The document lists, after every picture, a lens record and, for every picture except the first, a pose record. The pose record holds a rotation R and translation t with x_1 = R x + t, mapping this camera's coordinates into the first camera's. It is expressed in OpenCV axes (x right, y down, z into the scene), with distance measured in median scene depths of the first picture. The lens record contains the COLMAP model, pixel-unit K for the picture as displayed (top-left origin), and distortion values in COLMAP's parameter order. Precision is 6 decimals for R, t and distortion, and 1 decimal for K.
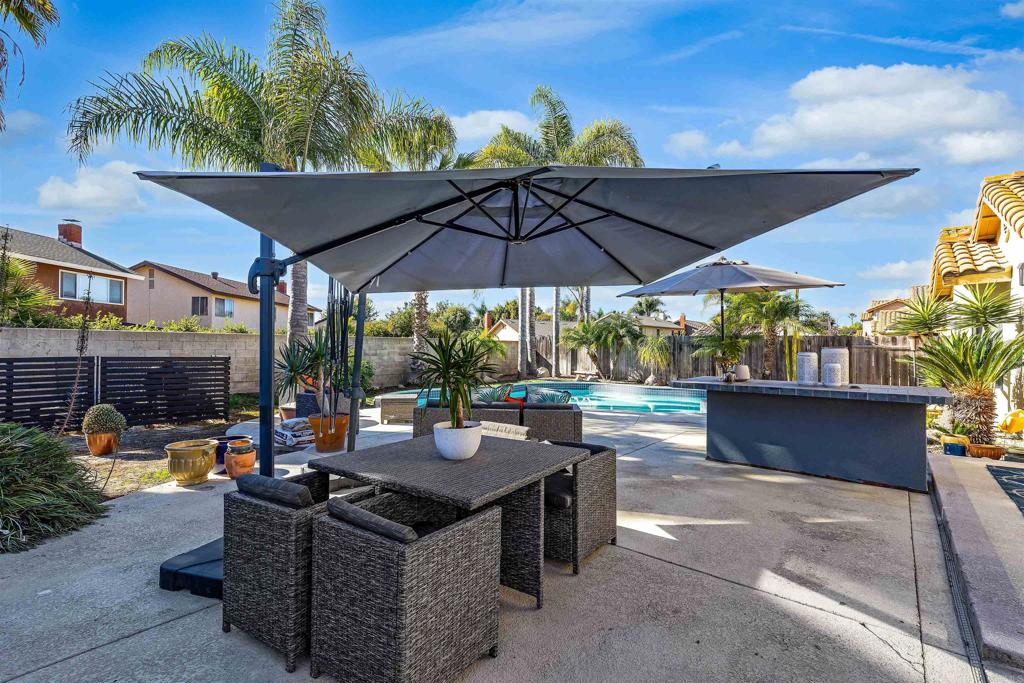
lens RADIAL K [[459.3, 0, 512.0], [0, 459.3, 341.5], [0, 0, 1]] dist [0.003027, 0.000033]
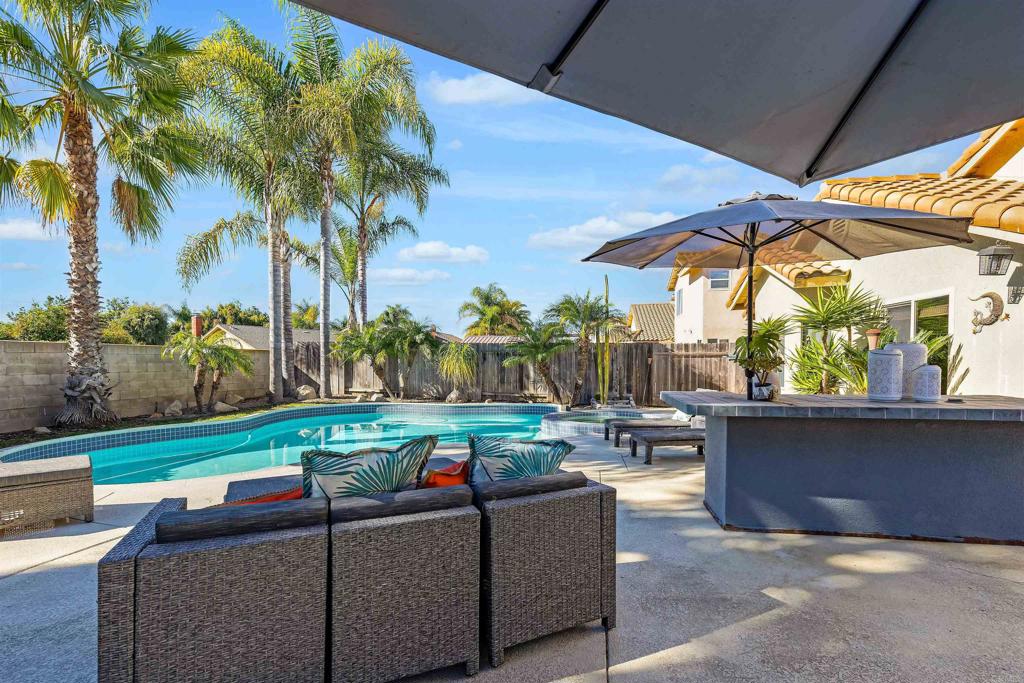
lens RADIAL K [[482.0, 0, 511.1], [0, 482.0, 372.3], [0, 0, 1]] dist [0.002621, -0.000155]
pose [[0.861401, -0.022545, 0.507425, -0.042720], [0.003498, 0.999254, 0.038459, 0.007476], [-0.507914, -0.031353, 0.860837, 0.187877]]
